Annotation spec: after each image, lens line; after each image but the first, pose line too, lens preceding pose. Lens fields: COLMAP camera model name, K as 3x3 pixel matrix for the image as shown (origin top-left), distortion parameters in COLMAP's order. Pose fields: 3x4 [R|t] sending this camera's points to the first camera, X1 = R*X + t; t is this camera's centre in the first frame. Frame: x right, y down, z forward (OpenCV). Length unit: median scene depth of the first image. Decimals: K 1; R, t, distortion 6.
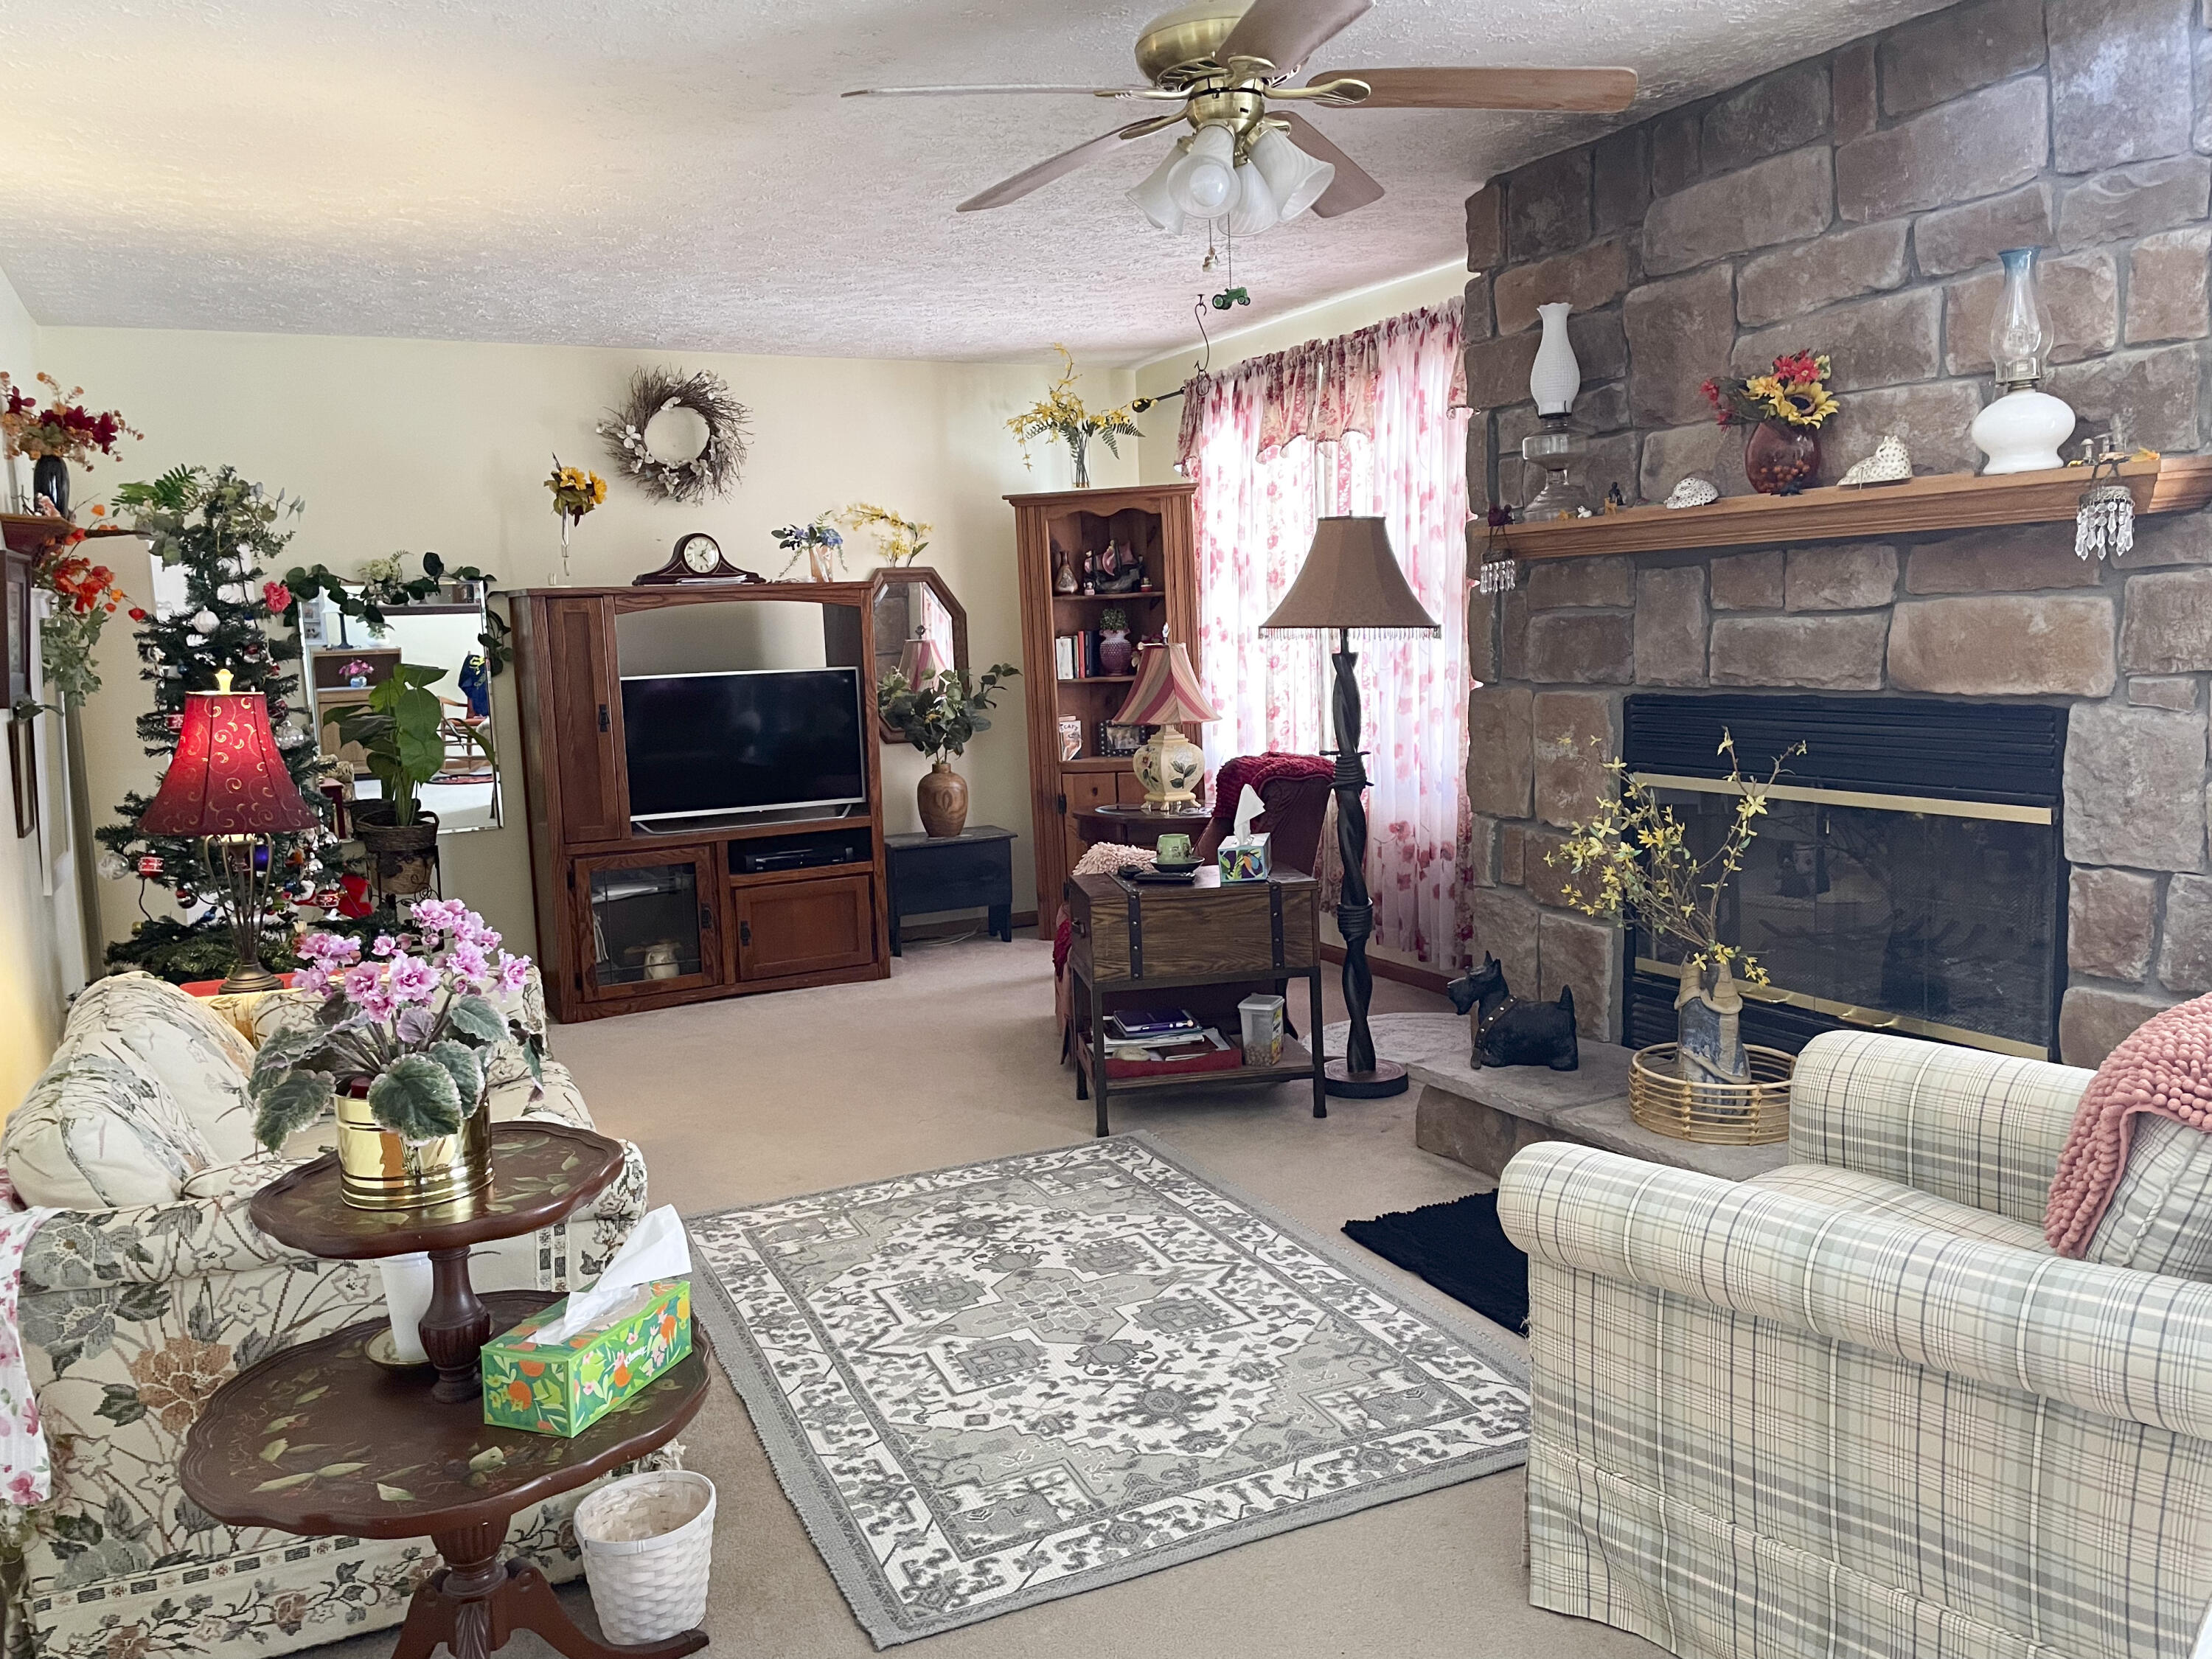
lens RADIAL K [[1709.5, 0, 1106.0], [0, 1709.5, 829.5], [0, 0, 1]] dist [0.085994, -0.126971]
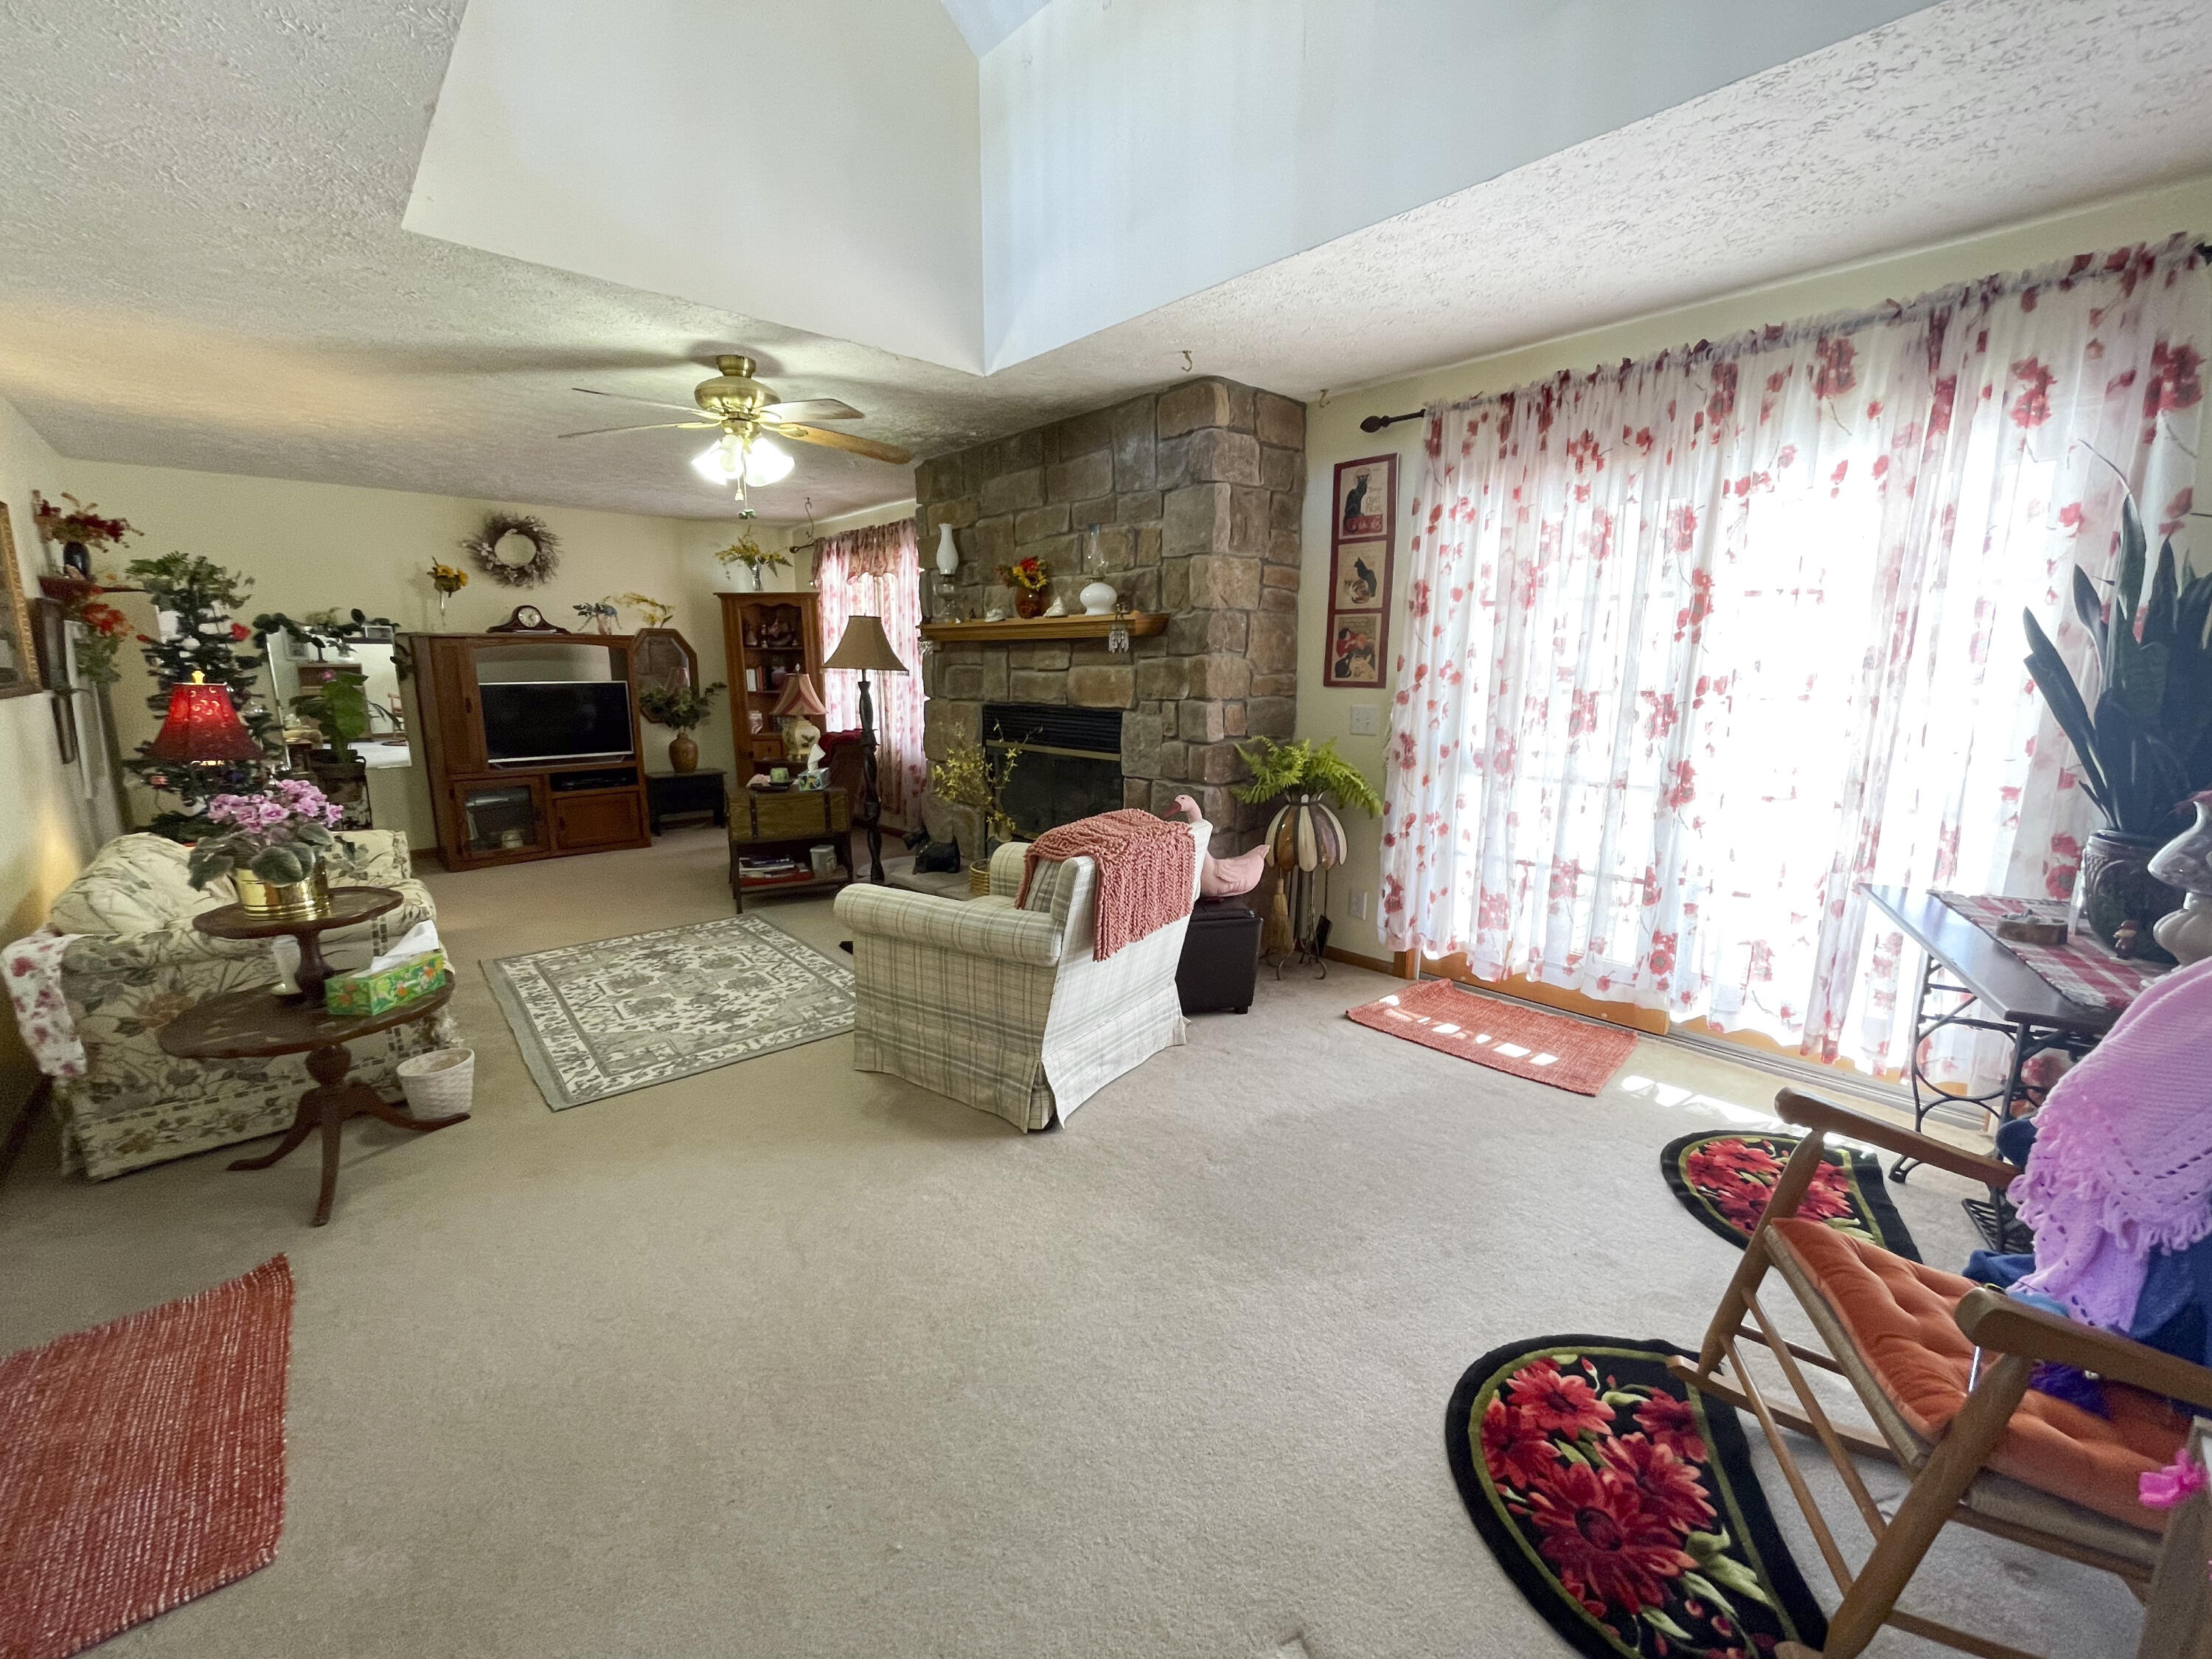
lens RADIAL K [[897.6, 0, 1109.0], [0, 897.6, 833.9], [0, 0, 1]] dist [-0.010422, 0.000032]
pose [[0.956375, -0.015312, 0.291740, 0.114138], [-0.002889, 0.998081, 0.061856, 0.015757], [-0.292127, -0.060000, 0.954496, -0.156985]]
